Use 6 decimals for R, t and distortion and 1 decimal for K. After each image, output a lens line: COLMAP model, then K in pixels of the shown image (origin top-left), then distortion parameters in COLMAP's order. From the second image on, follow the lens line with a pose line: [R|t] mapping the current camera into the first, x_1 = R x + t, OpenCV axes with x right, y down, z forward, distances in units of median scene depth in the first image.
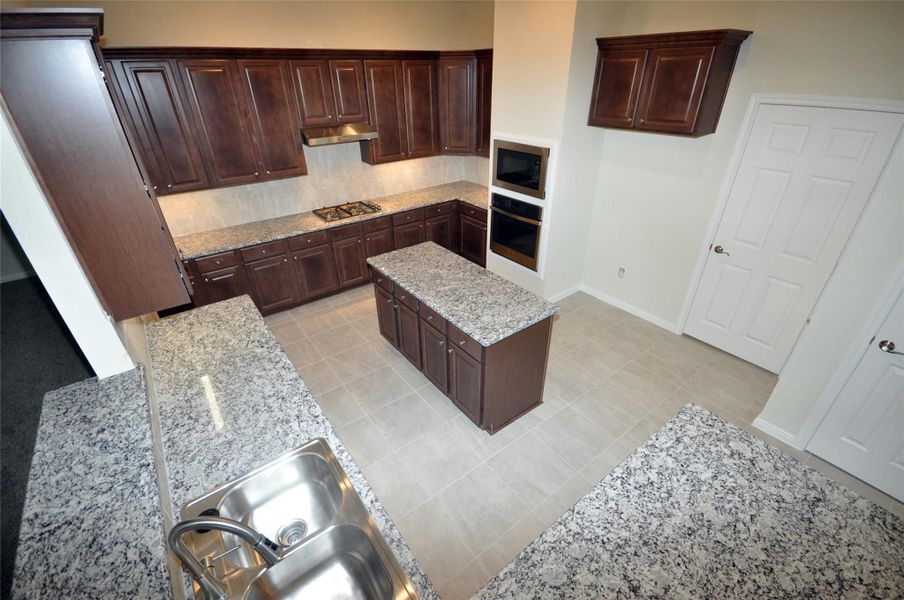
lens RADIAL K [[398.4, 0, 452.0], [0, 398.4, 300.0], [0, 0, 1]] dist [-0.000965, -0.011880]
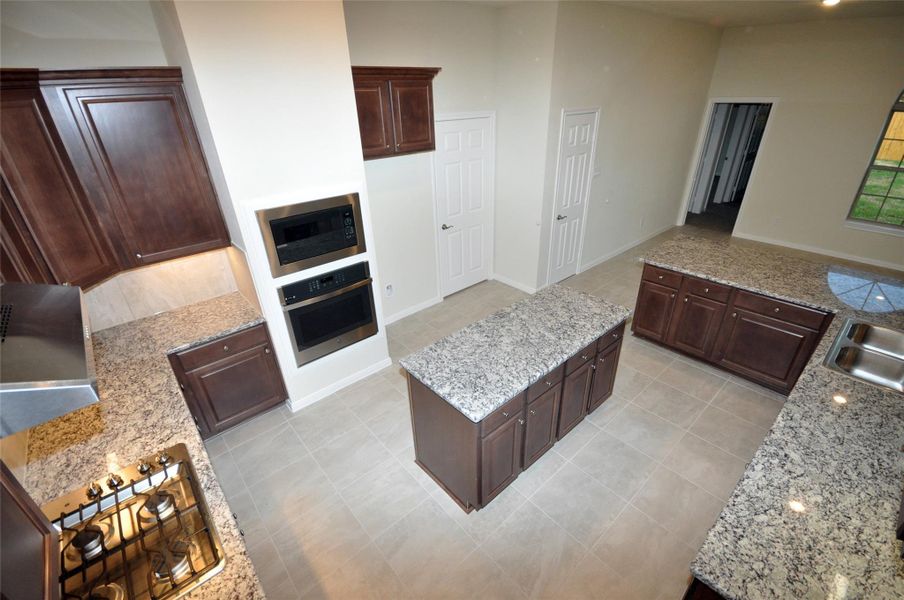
lens RADIAL K [[398.4, 0, 452.0], [0, 398.4, 300.0], [0, 0, 1]] dist [-0.000965, -0.011880]
pose [[-0.069210, -0.443008, 0.893842, -0.693824], [0.527656, 0.744143, 0.409670, -0.514540], [-0.846634, 0.499995, 0.182254, 0.909379]]
